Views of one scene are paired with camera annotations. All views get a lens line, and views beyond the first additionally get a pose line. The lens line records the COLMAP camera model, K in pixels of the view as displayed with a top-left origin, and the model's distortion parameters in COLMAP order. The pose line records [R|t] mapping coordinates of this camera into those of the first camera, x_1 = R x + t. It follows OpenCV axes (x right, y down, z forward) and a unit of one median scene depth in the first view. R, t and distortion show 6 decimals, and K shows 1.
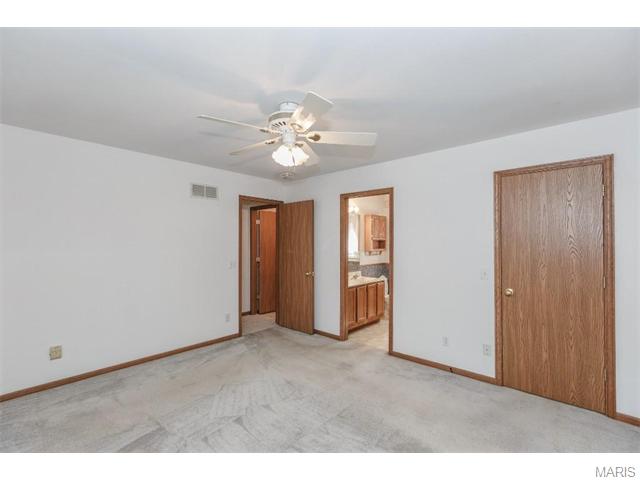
lens RADIAL K [[303.0, 0, 318.0], [0, 303.0, 233.4], [0, 0, 1]] dist [-0.002563, -0.000370]
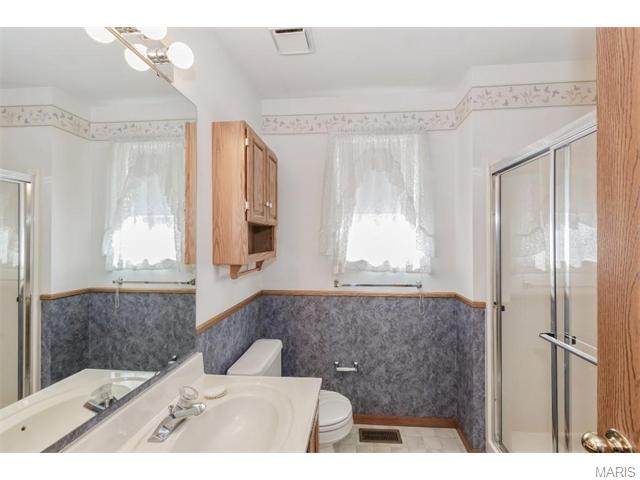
lens RADIAL K [[303.0, 0, 318.0], [0, 303.0, 233.4], [0, 0, 1]] dist [-0.002563, -0.000370]
pose [[0.828614, 0.015216, 0.559613, 0.083532], [-0.015286, 0.999873, -0.004553, 0.032932], [-0.559612, -0.004781, 0.828741, 0.735971]]
